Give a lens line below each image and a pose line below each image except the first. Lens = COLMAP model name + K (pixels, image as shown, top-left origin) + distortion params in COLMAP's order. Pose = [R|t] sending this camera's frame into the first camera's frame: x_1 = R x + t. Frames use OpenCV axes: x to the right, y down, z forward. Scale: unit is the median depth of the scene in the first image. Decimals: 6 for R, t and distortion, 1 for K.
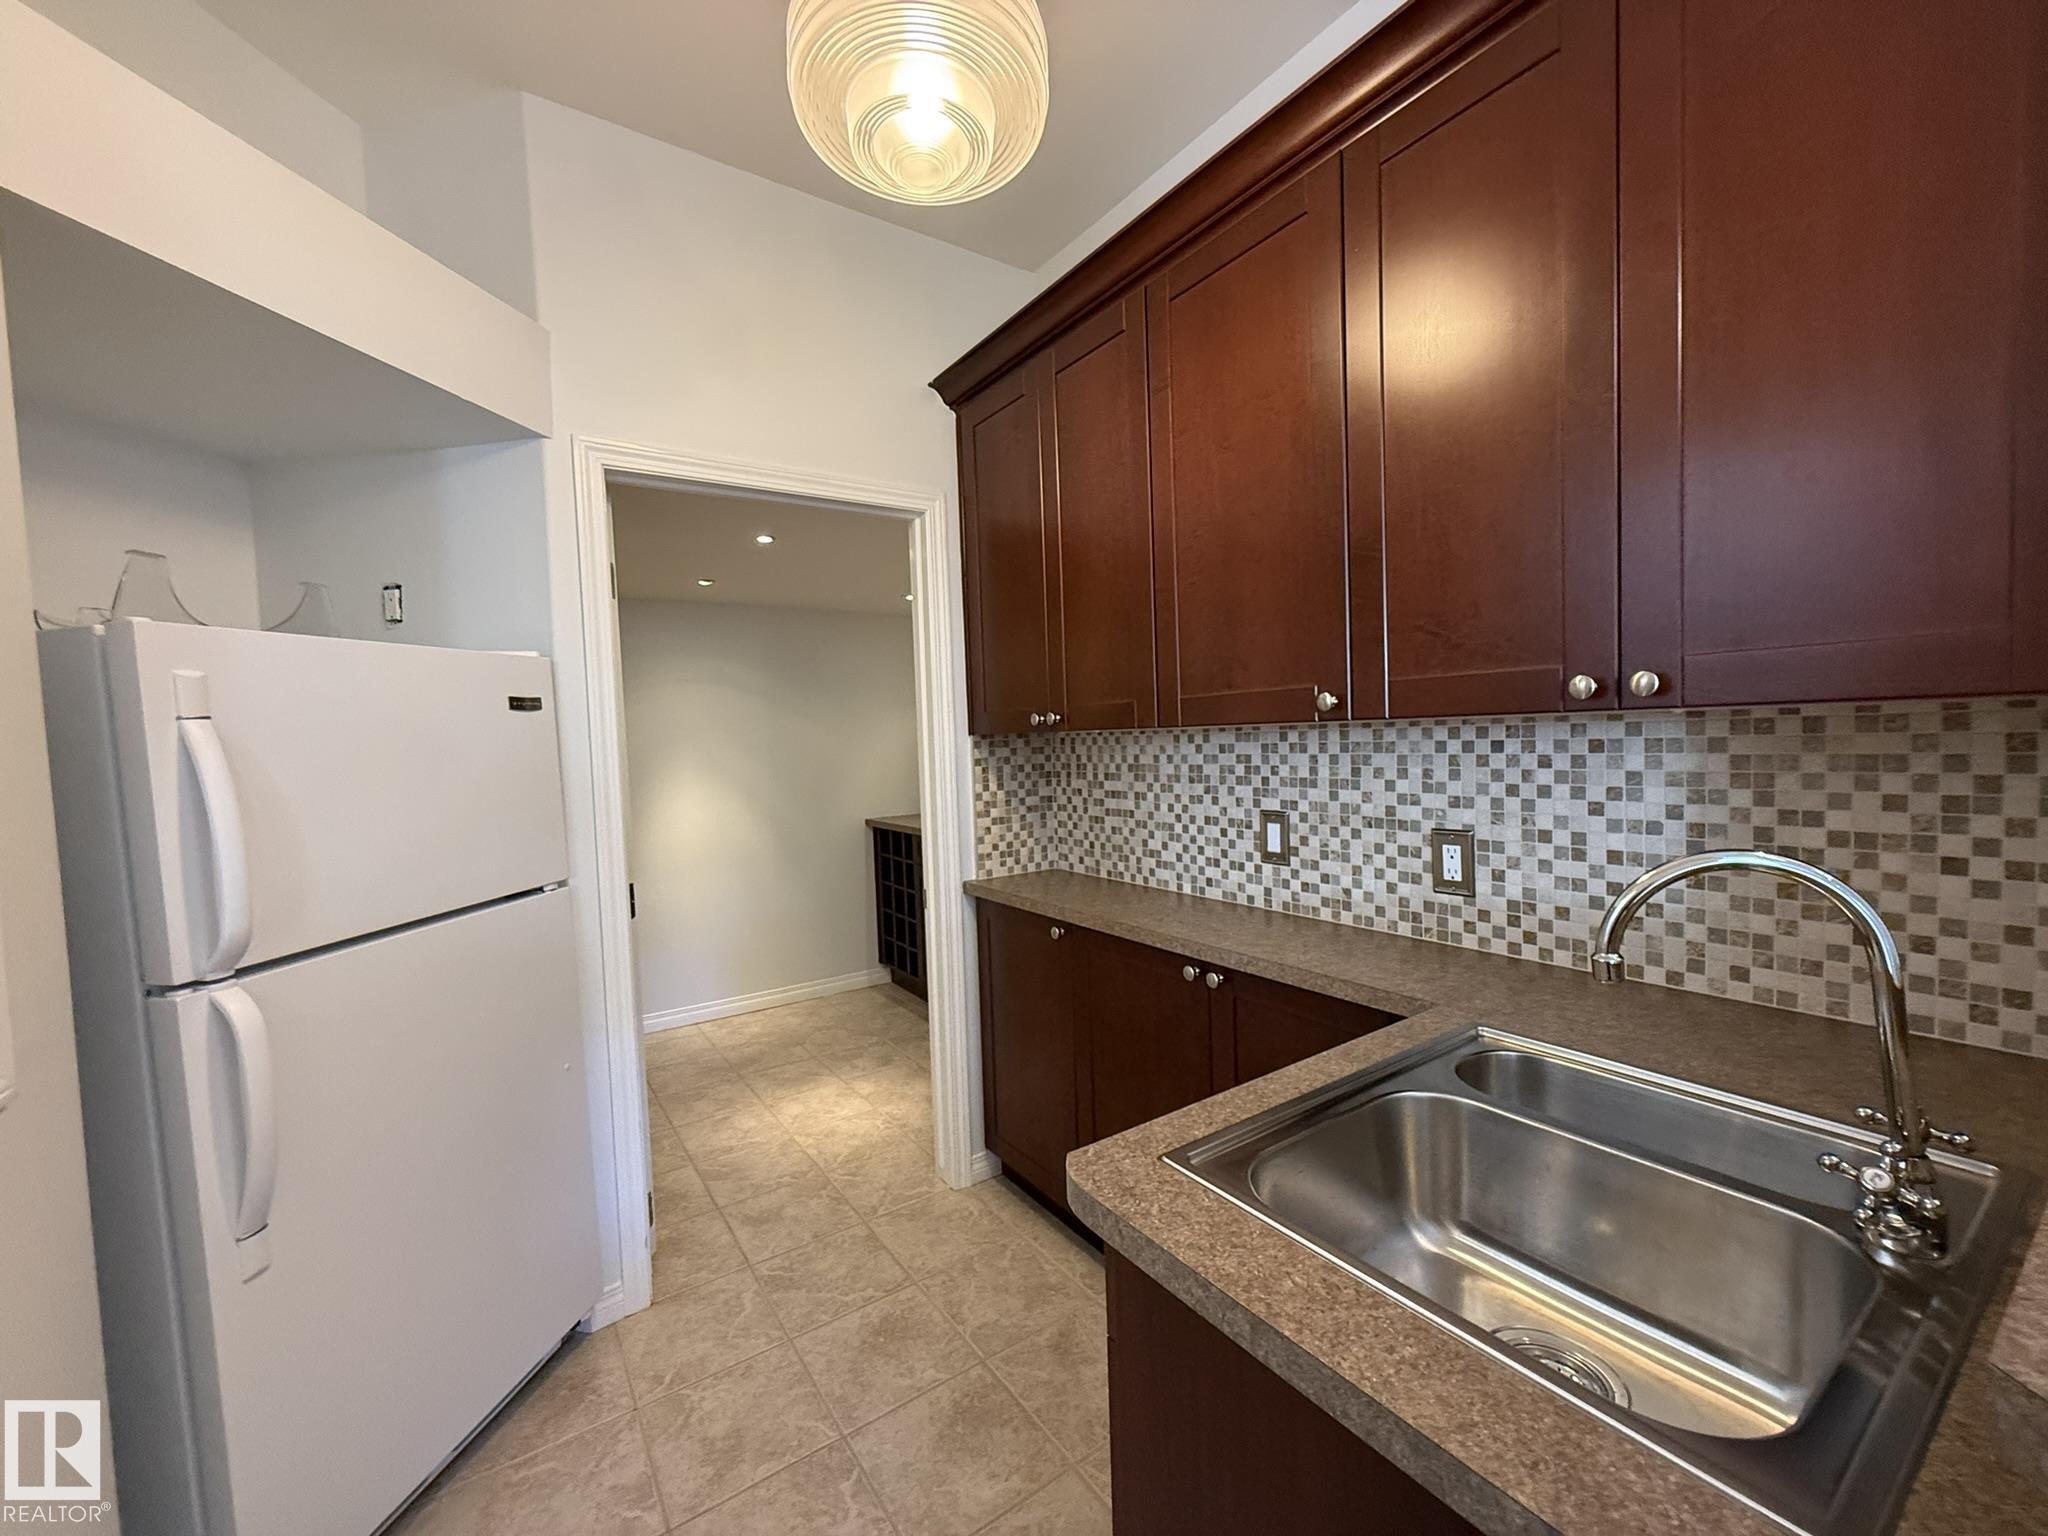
lens RADIAL K [[813.7, 0, 1024.0], [0, 813.7, 768.0], [0, 0, 1]] dist [-0.000511, 0.000131]
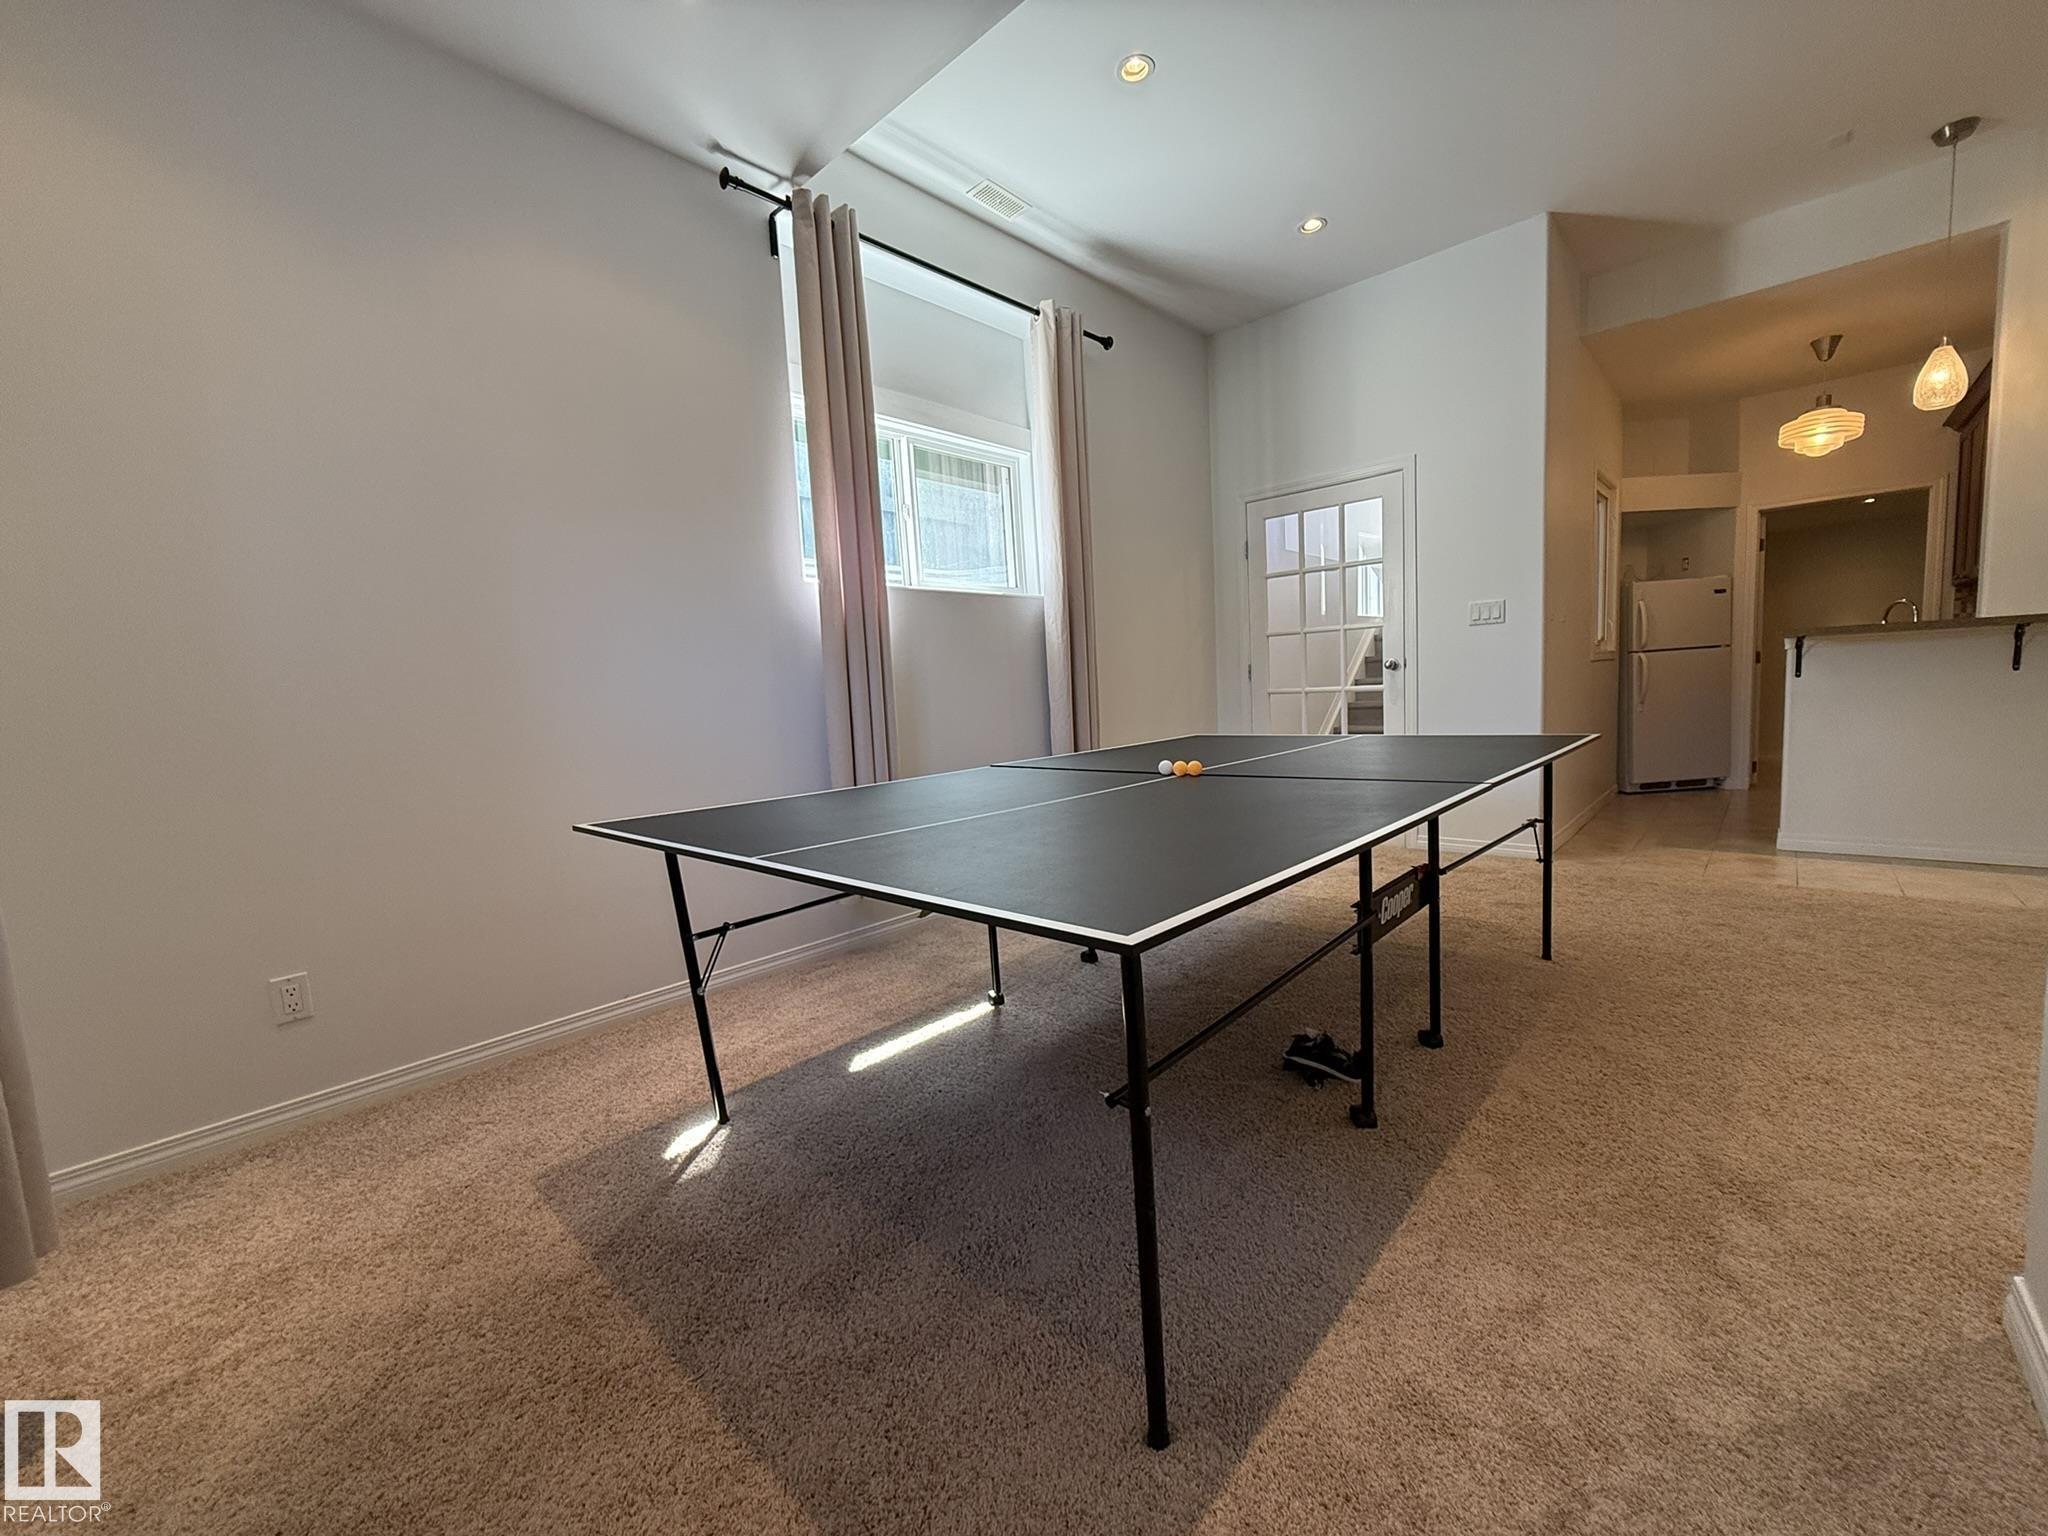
lens RADIAL K [[813.7, 0, 1024.0], [0, 813.7, 768.0], [0, 0, 1]] dist [-0.000511, 0.000131]
pose [[0.219422, 0.121743, -0.968004, 1.880813], [0.002555, 0.992109, 0.125353, 0.195872], [0.975627, -0.029978, 0.217380, -2.298278]]
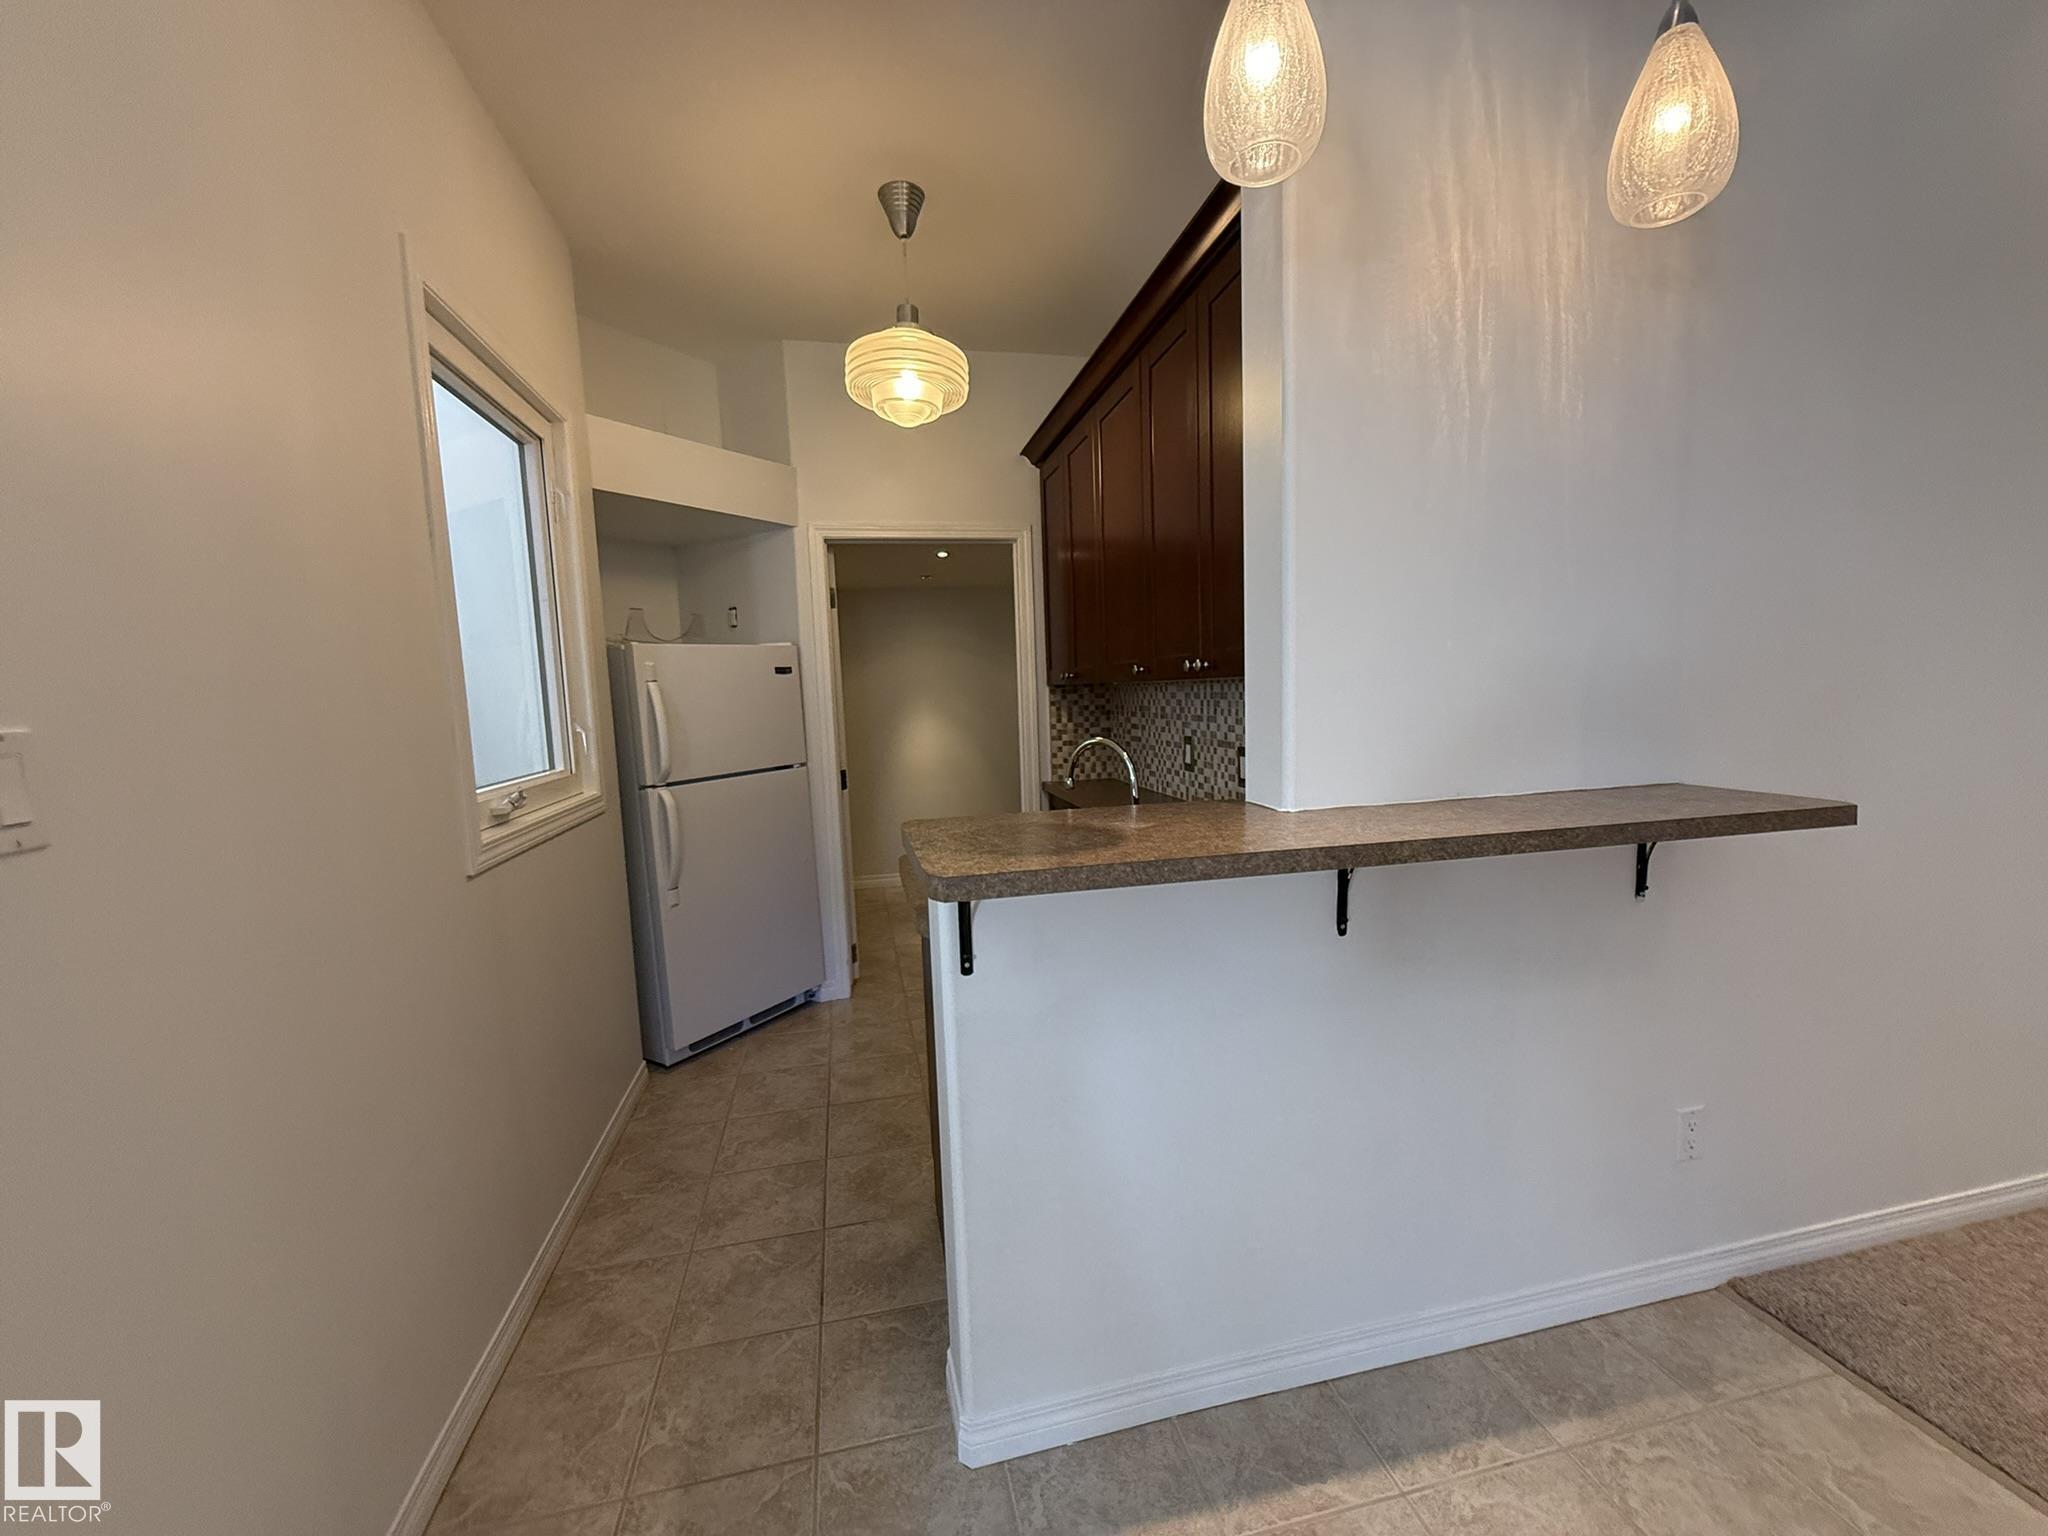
lens RADIAL K [[813.7, 0, 1024.0], [0, 813.7, 768.0], [0, 0, 1]] dist [-0.000511, 0.000131]
pose [[0.926872, 0.040048, -0.373234, 0.570597], [-0.013892, 0.997271, 0.072508, 0.004442], [0.375119, -0.062021, 0.924899, -0.521015]]
